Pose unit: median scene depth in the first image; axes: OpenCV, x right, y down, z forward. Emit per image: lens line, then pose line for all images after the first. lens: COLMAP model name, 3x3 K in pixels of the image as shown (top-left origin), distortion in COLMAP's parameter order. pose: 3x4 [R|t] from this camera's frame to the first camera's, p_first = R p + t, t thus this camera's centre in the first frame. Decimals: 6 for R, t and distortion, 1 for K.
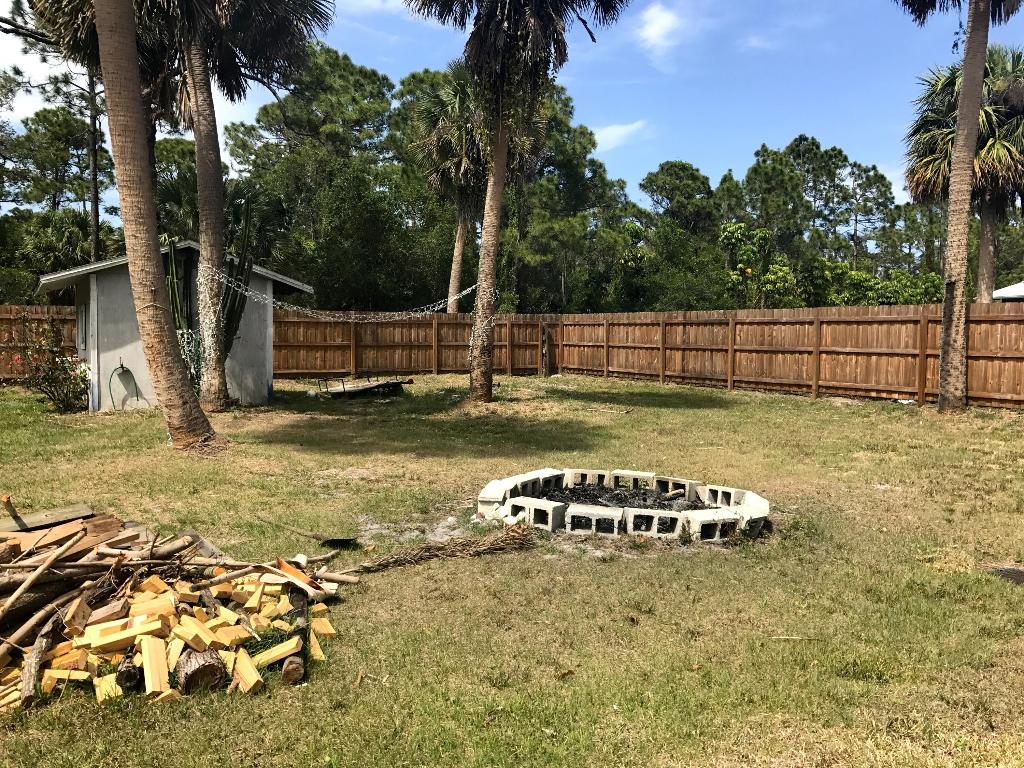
lens RADIAL K [[838.9, 0, 527.0], [0, 838.9, 364.4], [0, 0, 1]] dist [0.017382, -0.024808]
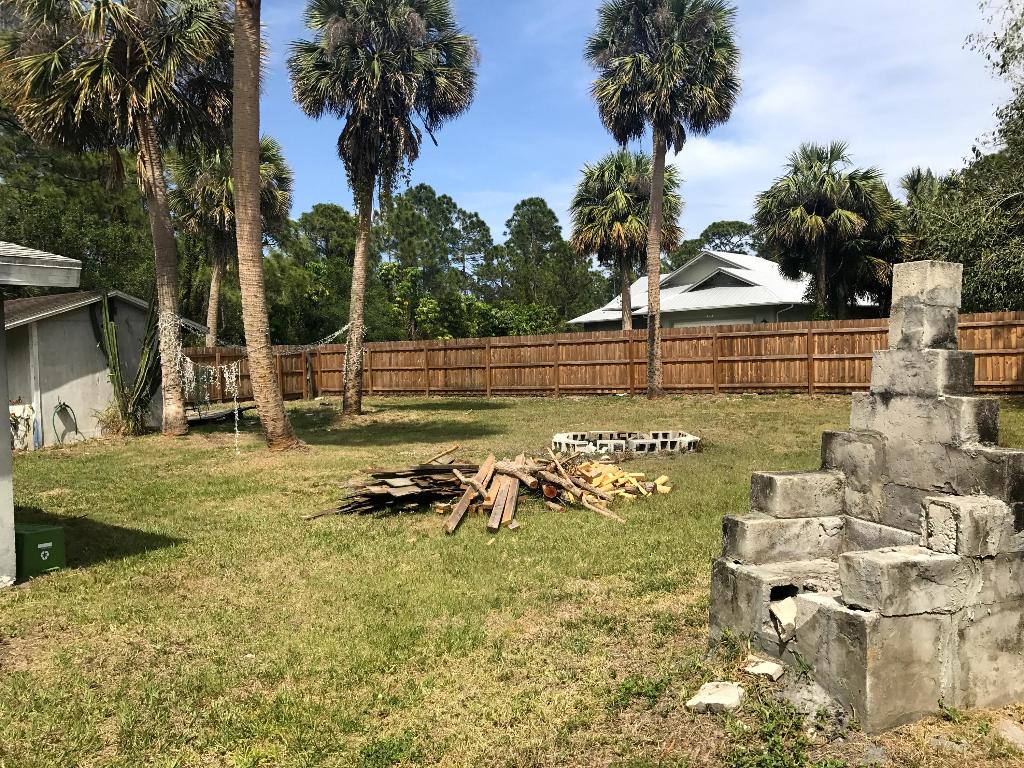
lens RADIAL K [[838.9, 0, 511.3], [0, 838.9, 385.4], [0, 0, 1]] dist [0.017382, -0.024808]
pose [[0.878432, -0.056712, 0.474491, -0.368718], [0.059875, 0.998170, 0.008456, 0.002674], [-0.474102, 0.020982, 0.880220, -0.196570]]
